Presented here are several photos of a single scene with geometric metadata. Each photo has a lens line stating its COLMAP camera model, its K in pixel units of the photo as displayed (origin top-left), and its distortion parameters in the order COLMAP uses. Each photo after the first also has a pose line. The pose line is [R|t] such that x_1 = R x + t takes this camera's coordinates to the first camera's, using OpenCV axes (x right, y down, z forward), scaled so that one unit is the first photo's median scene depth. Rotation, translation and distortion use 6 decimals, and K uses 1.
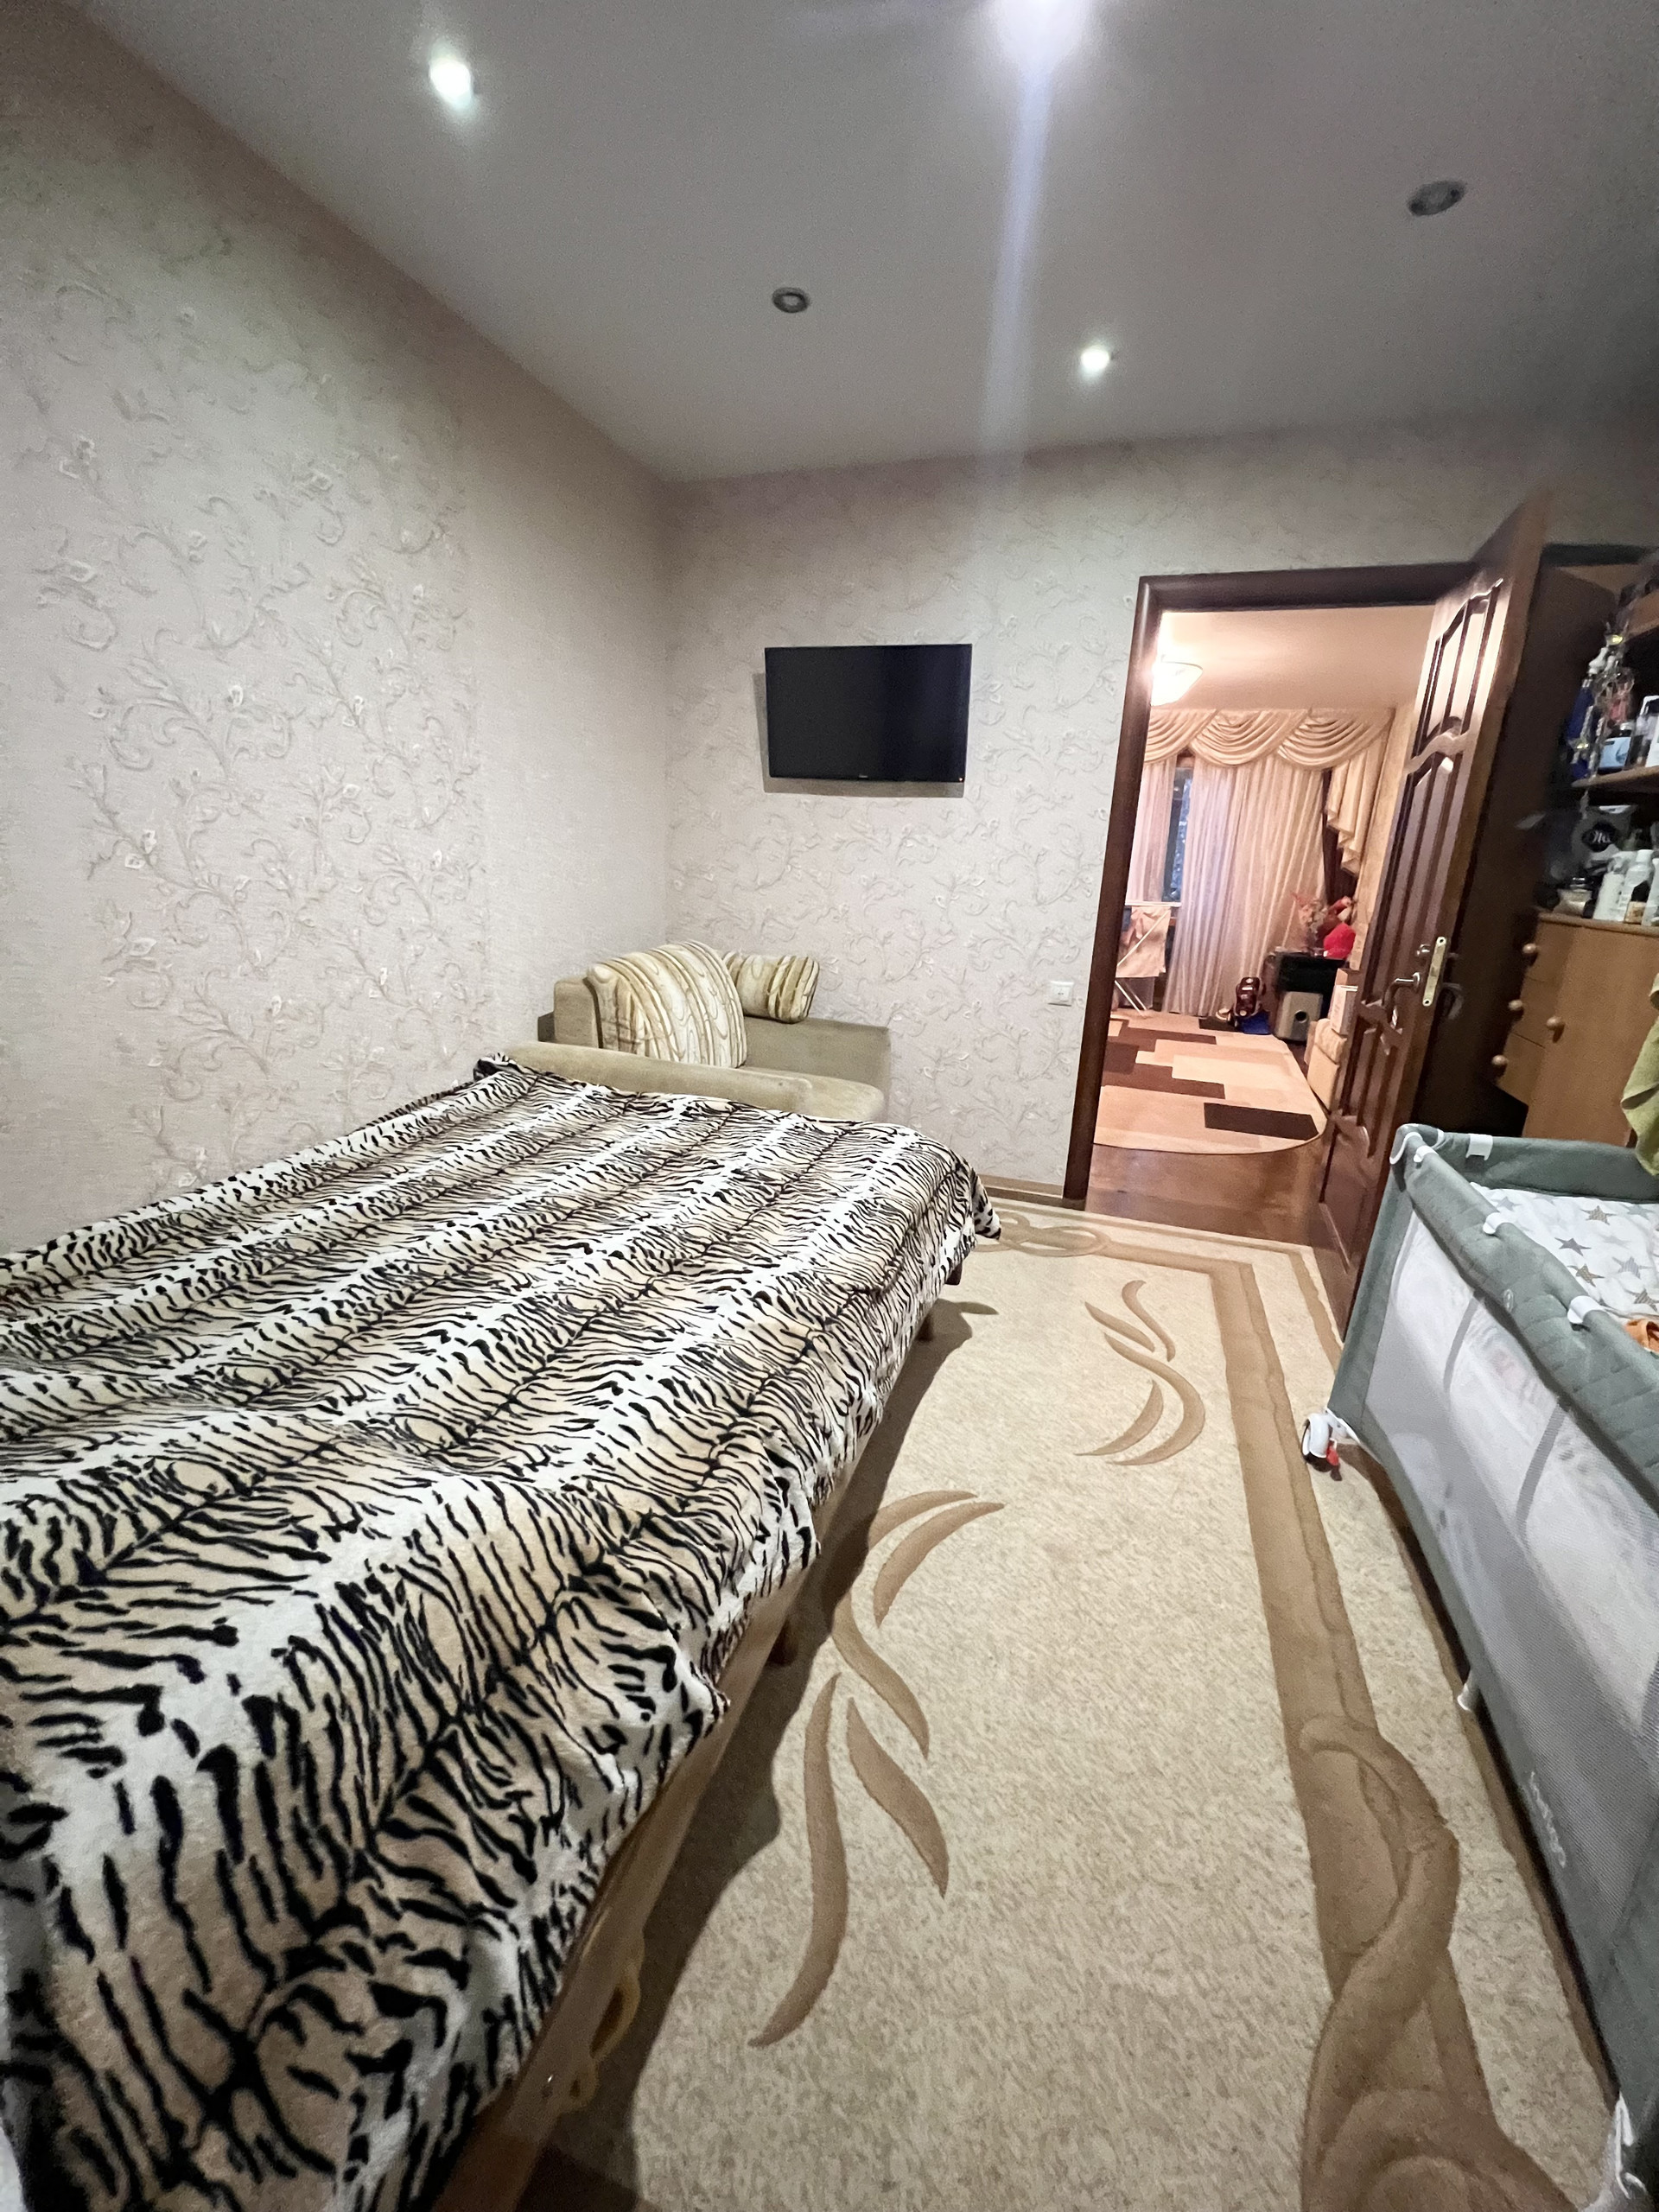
lens RADIAL K [[895.8, 0, 824.8], [0, 895.8, 1104.8], [0, 0, 1]] dist [-0.000192, -0.000147]
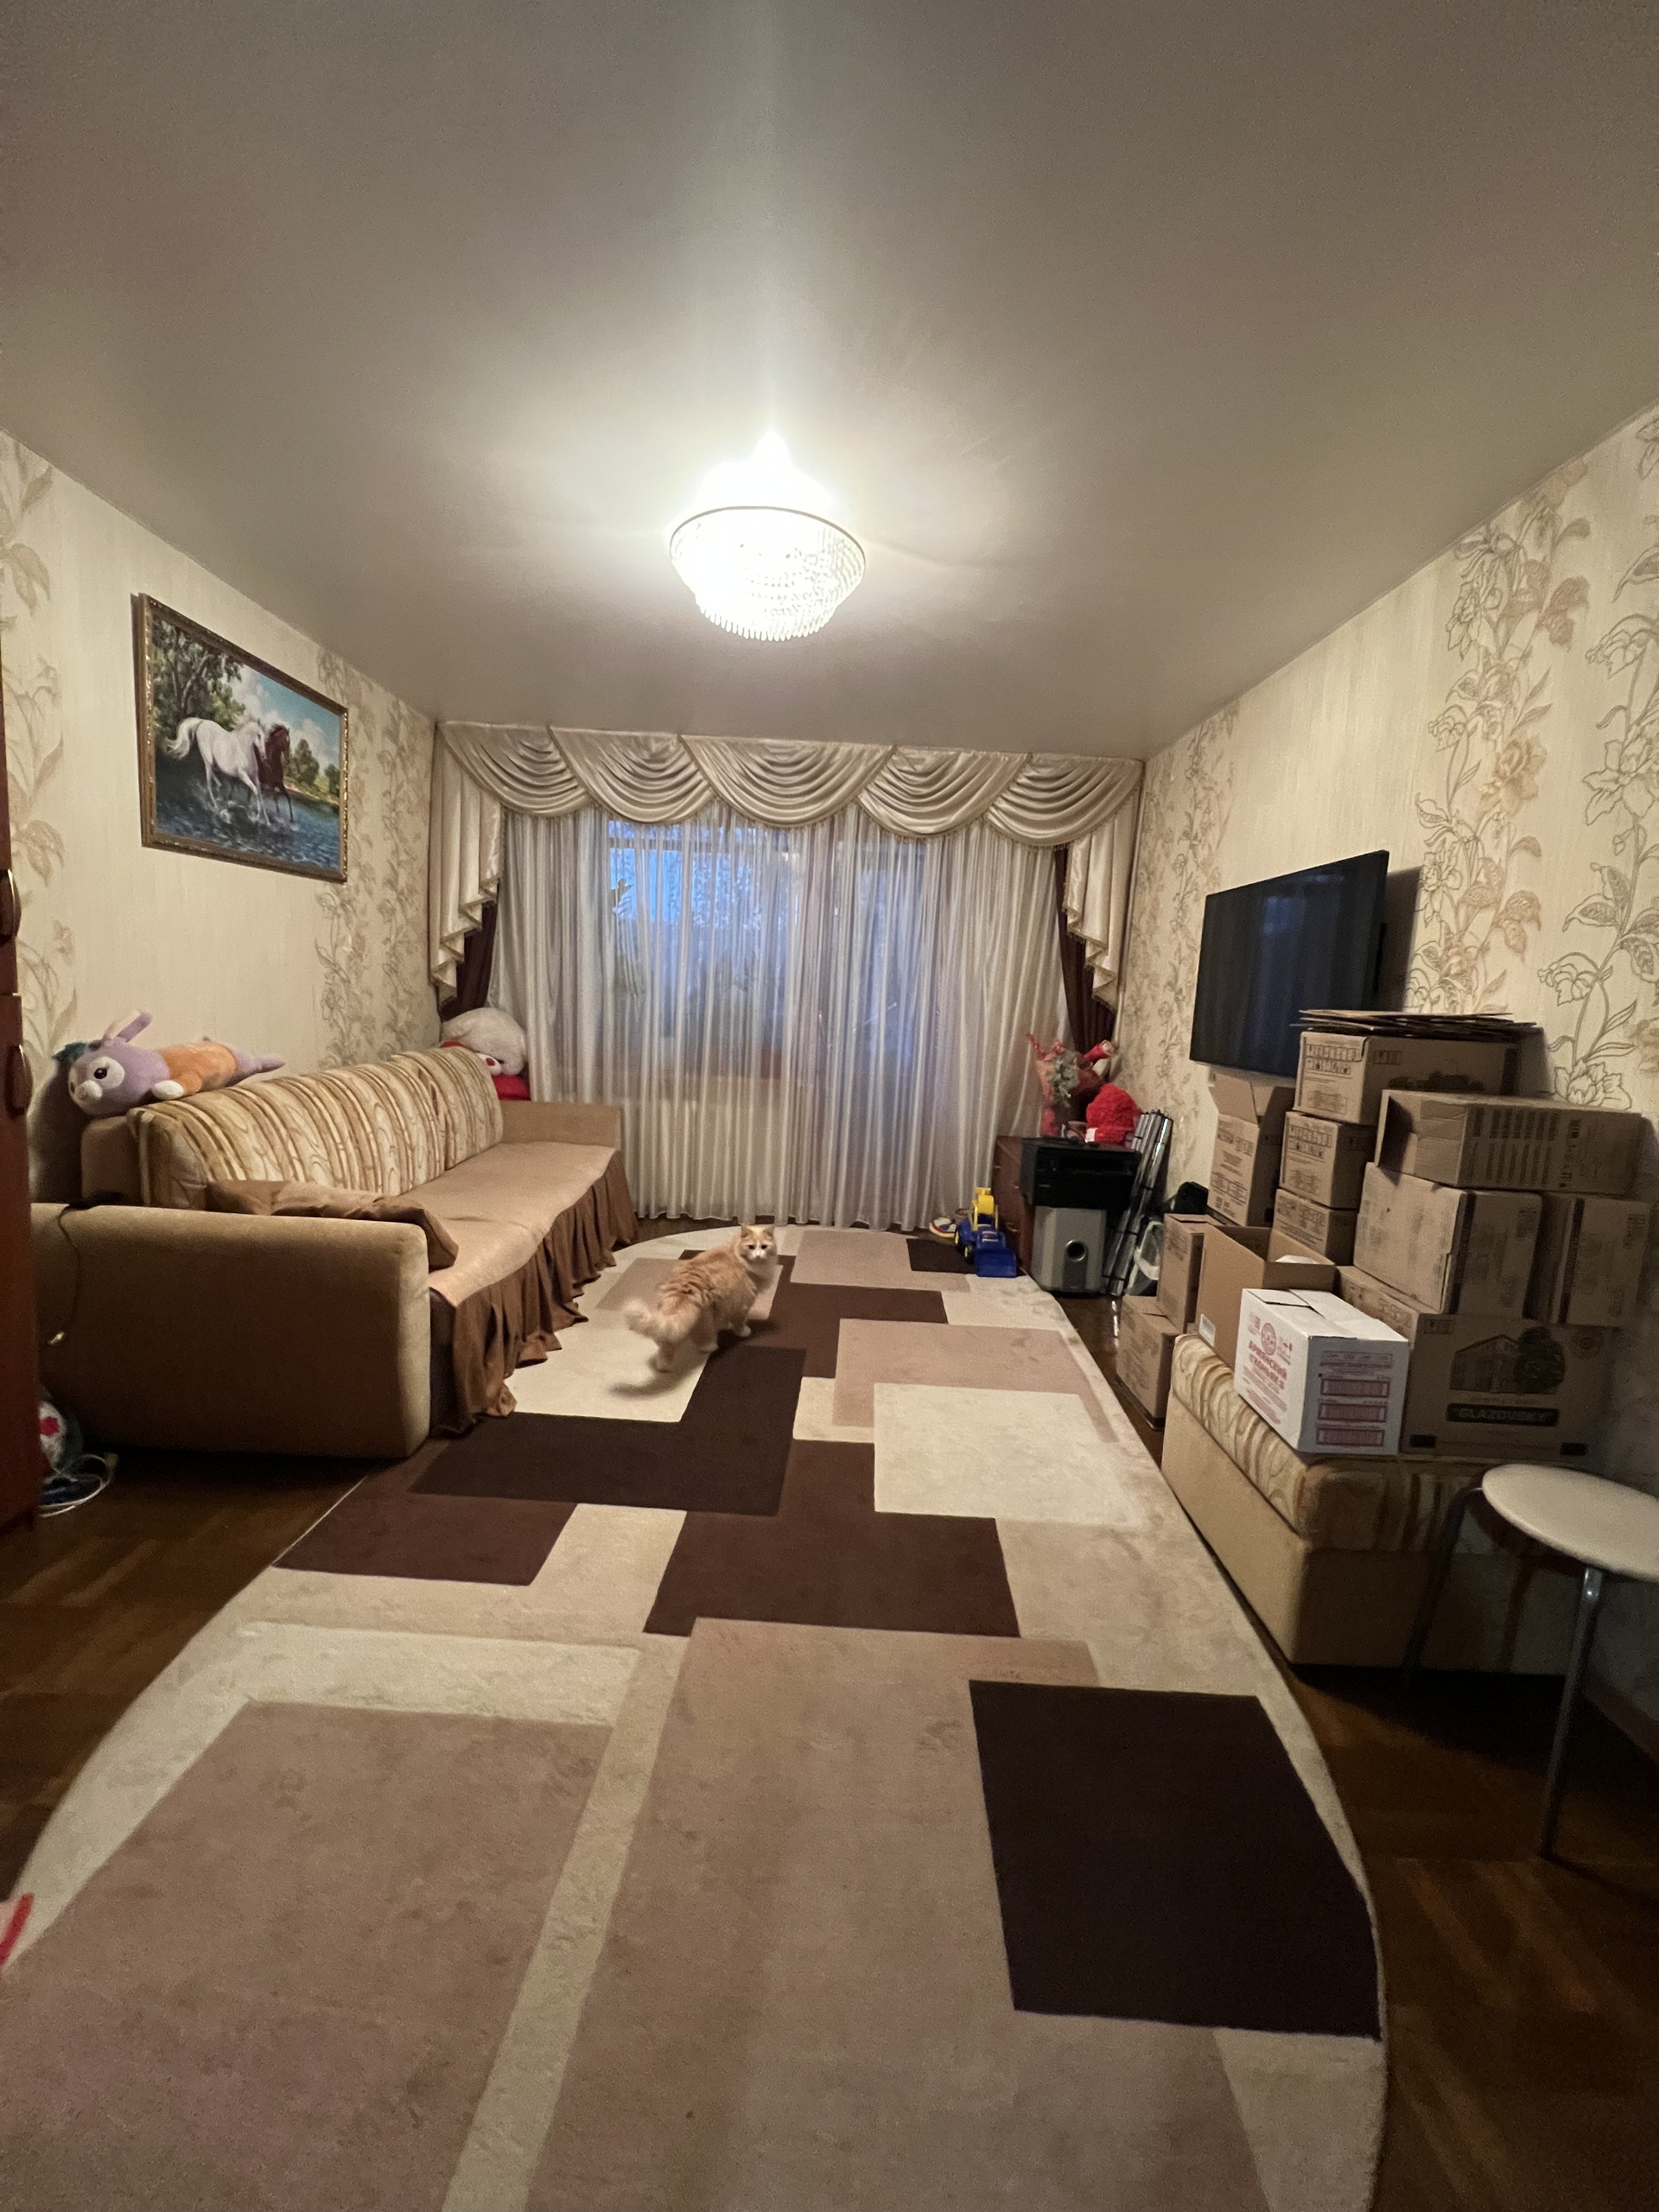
lens RADIAL K [[895.8, 0, 832.8], [0, 895.8, 1105.2], [0, 0, 1]] dist [-0.000192, -0.000147]
pose [[0.945223, -0.032977, 0.324756, 0.193831], [0.074560, 0.990395, -0.116443, -0.129199], [-0.317796, 0.134278, 0.938603, 0.477745]]
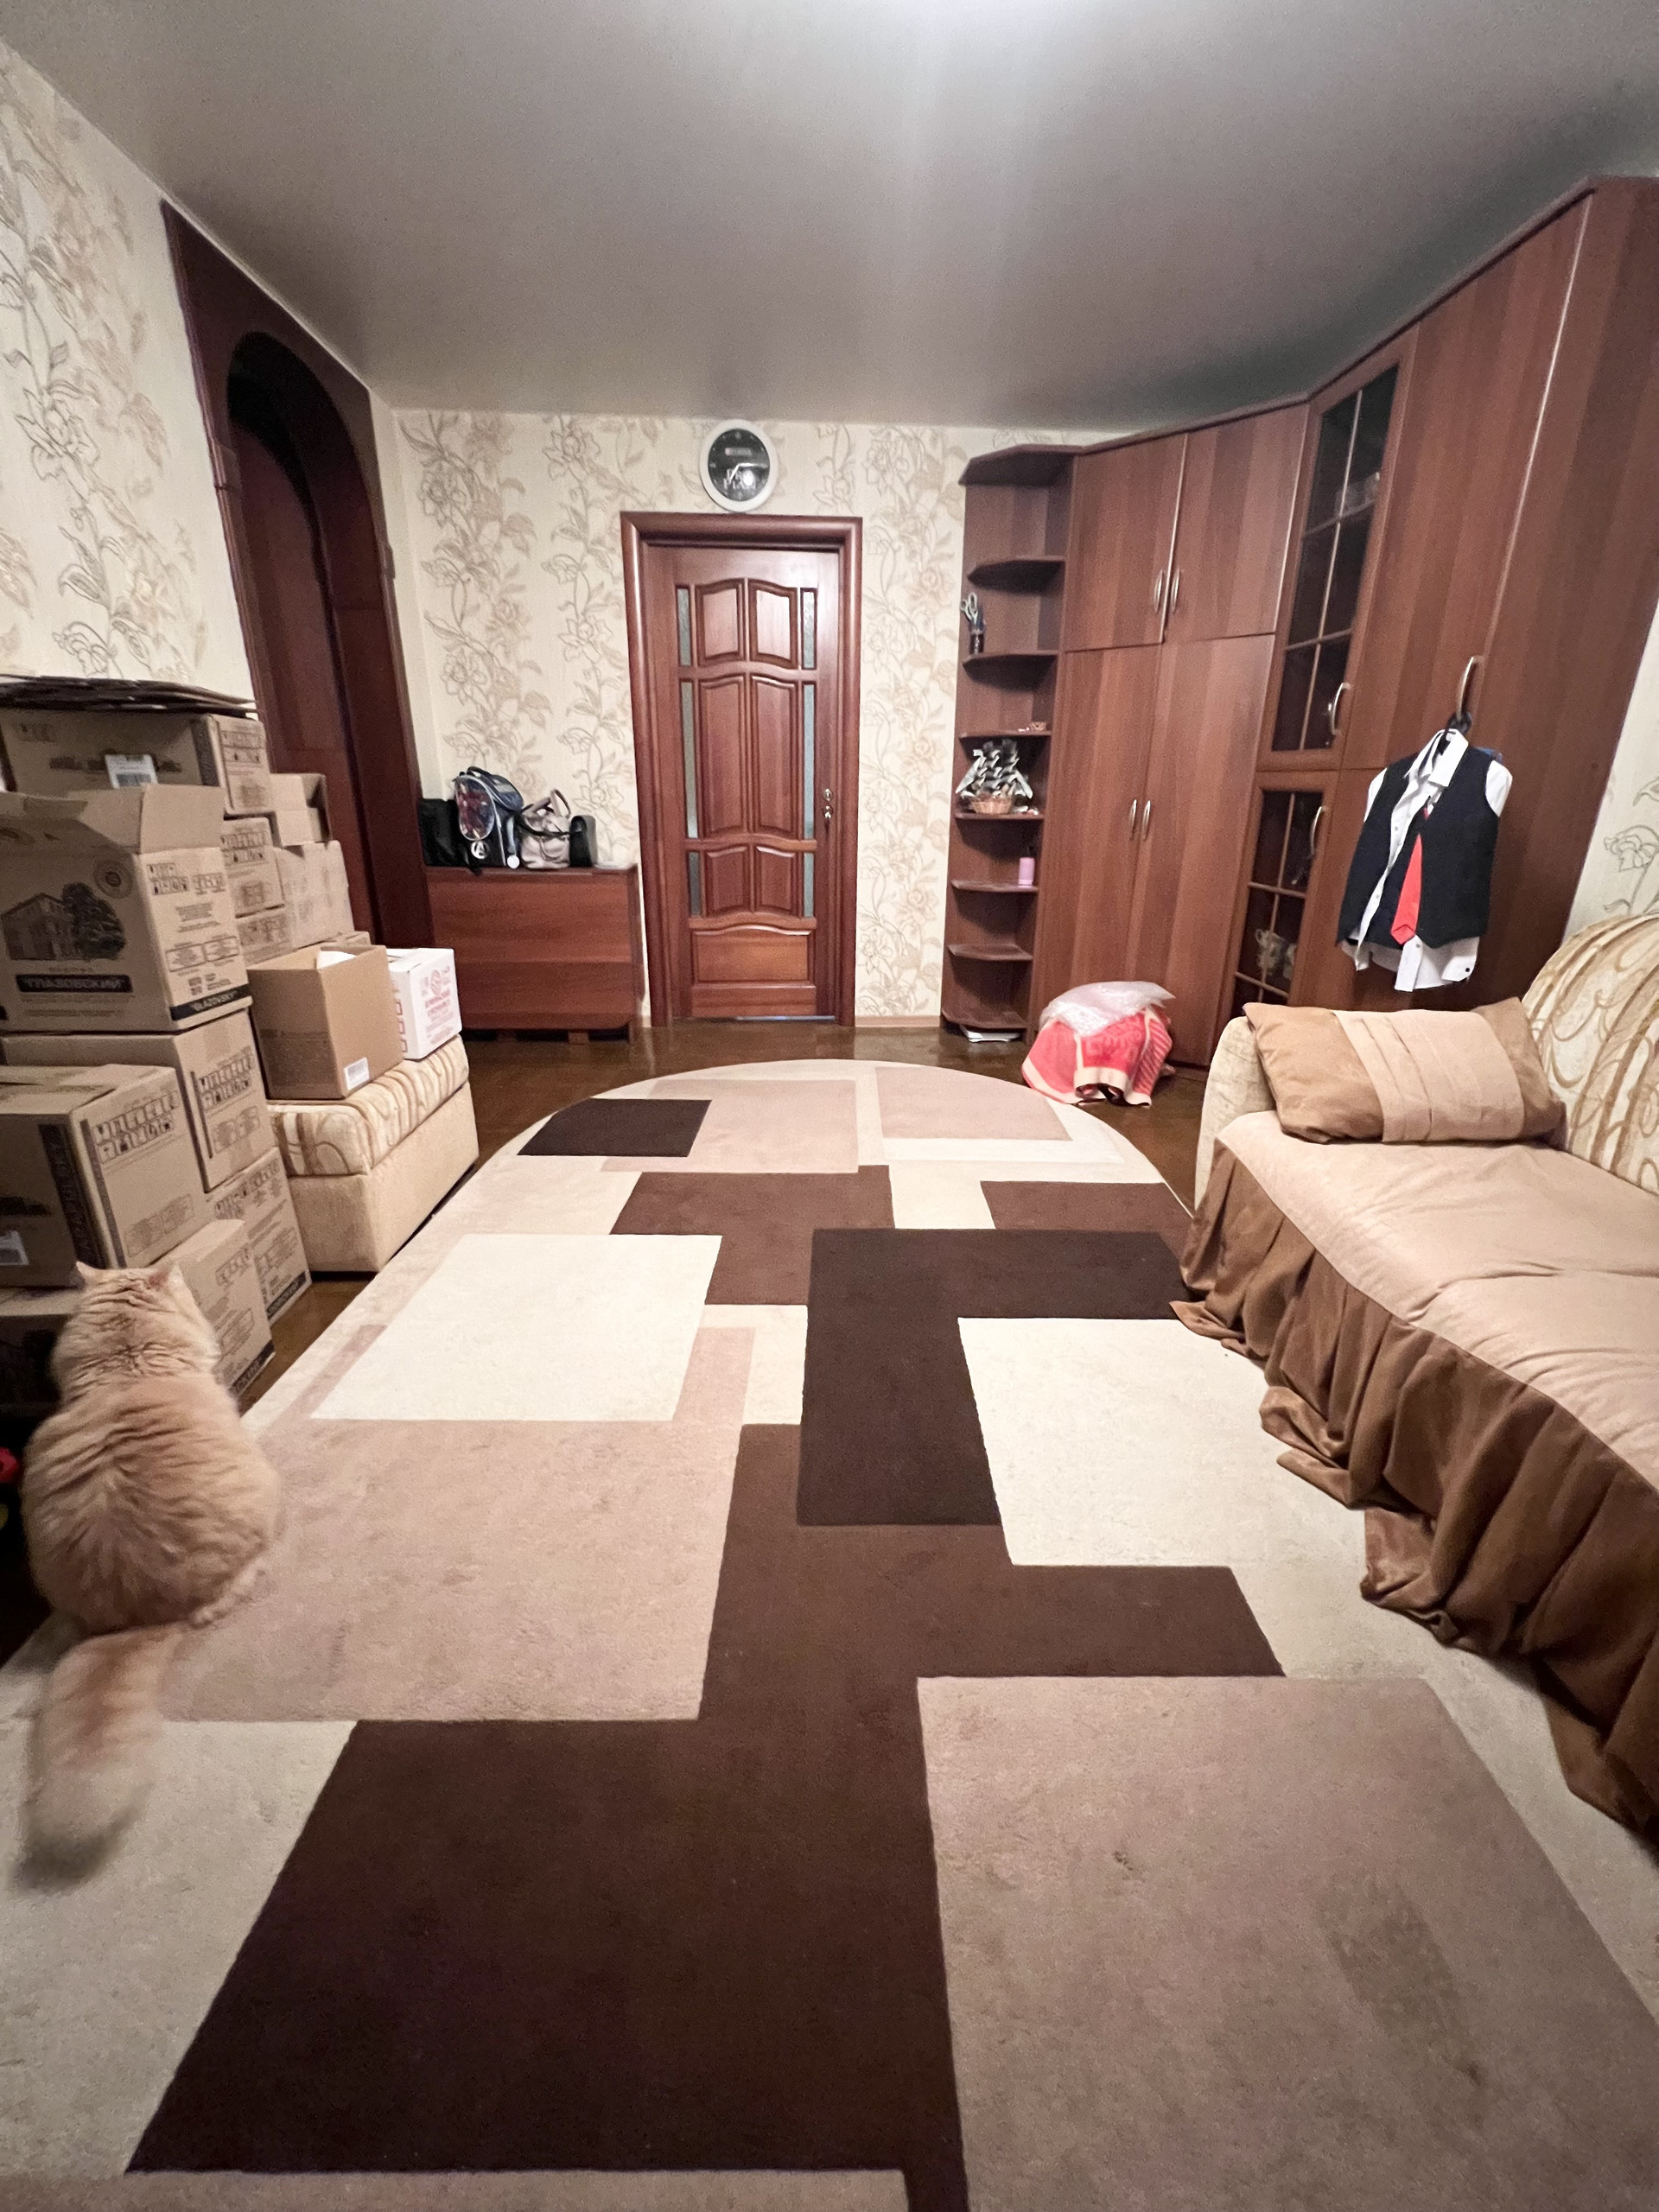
lens RADIAL K [[895.8, 0, 840.5], [0, 895.8, 1101.5], [0, 0, 1]] dist [-0.000192, -0.000147]
pose [[-0.930000, 0.071847, -0.360470, 0.378500], [-0.147847, 0.824752, 0.545825, -0.251069], [0.336514, 0.560912, -0.756397, 1.019034]]
